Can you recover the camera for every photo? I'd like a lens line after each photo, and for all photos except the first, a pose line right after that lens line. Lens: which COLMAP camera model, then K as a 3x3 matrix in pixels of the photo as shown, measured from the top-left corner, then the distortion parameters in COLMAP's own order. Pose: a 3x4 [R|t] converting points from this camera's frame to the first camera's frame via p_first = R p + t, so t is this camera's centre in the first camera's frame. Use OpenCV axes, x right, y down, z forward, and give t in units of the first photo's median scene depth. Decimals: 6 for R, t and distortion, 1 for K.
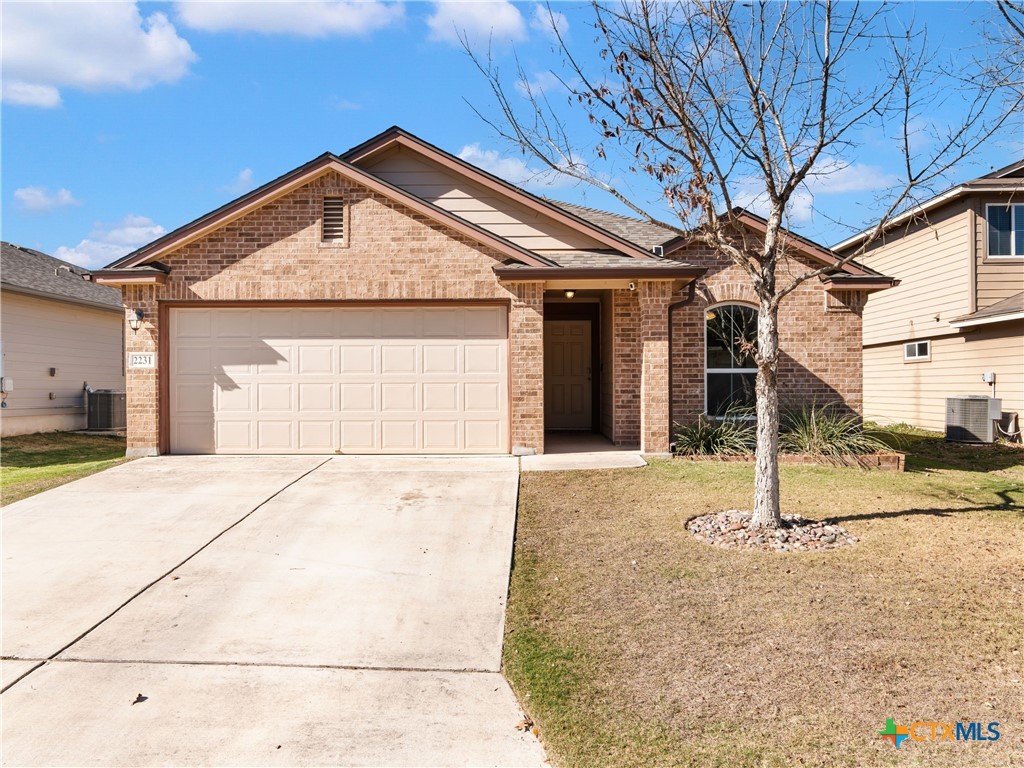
lens RADIAL K [[666.9, 0, 515.5], [0, 666.9, 383.5], [0, 0, 1]] dist [0.000298, -0.005000]
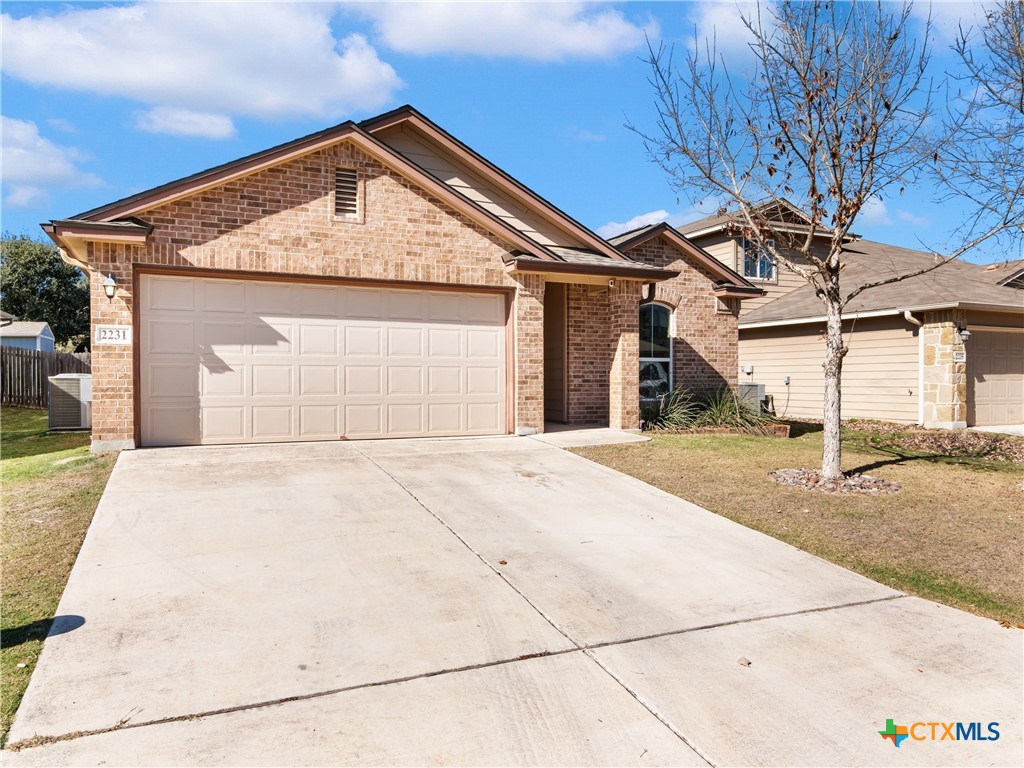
lens RADIAL K [[634.9, 0, 479.6], [0, 634.9, 381.7], [0, 0, 1]] dist [-0.000528, -0.001775]
pose [[0.917099, 0.002245, 0.398653, -0.459817], [-0.006702, 0.999930, 0.009788, 0.012699], [-0.398603, -0.011648, 0.917050, 0.094426]]
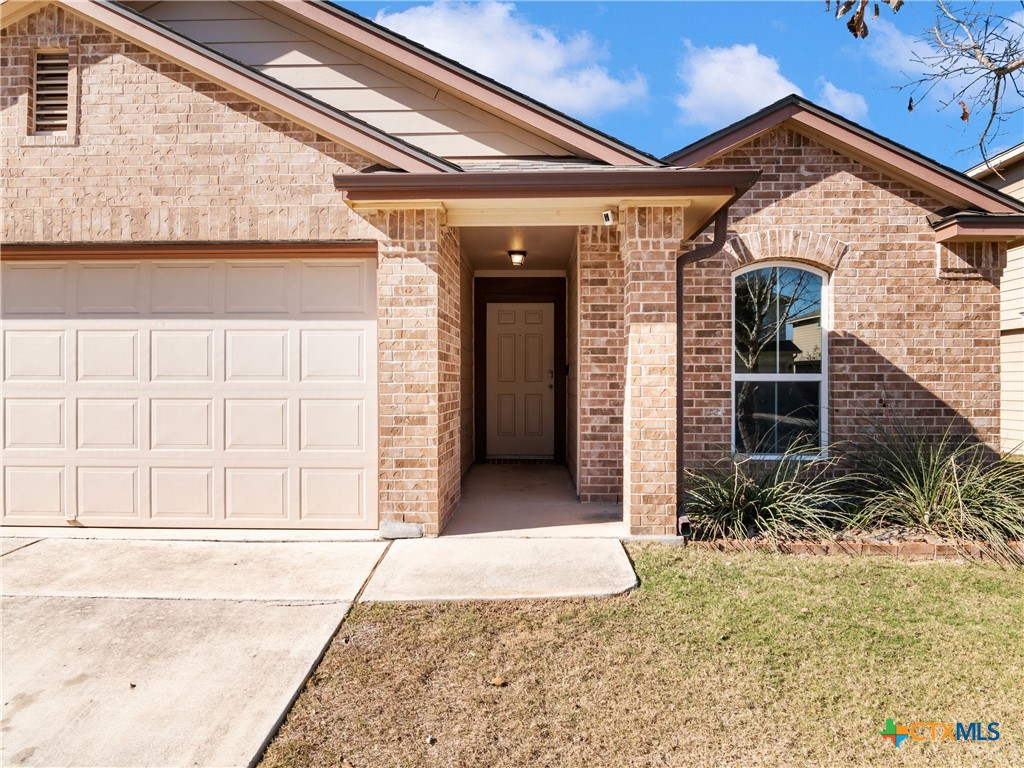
lens RADIAL K [[607.6, 0, 509.1], [0, 607.6, 385.3], [0, 0, 1]] dist [-0.011057, 0.001747]
pose [[0.999984, 0.004161, -0.003918, 0.098243], [-0.004144, 0.999982, 0.004292, -0.015187], [0.003935, -0.004275, 0.999983, 0.515397]]
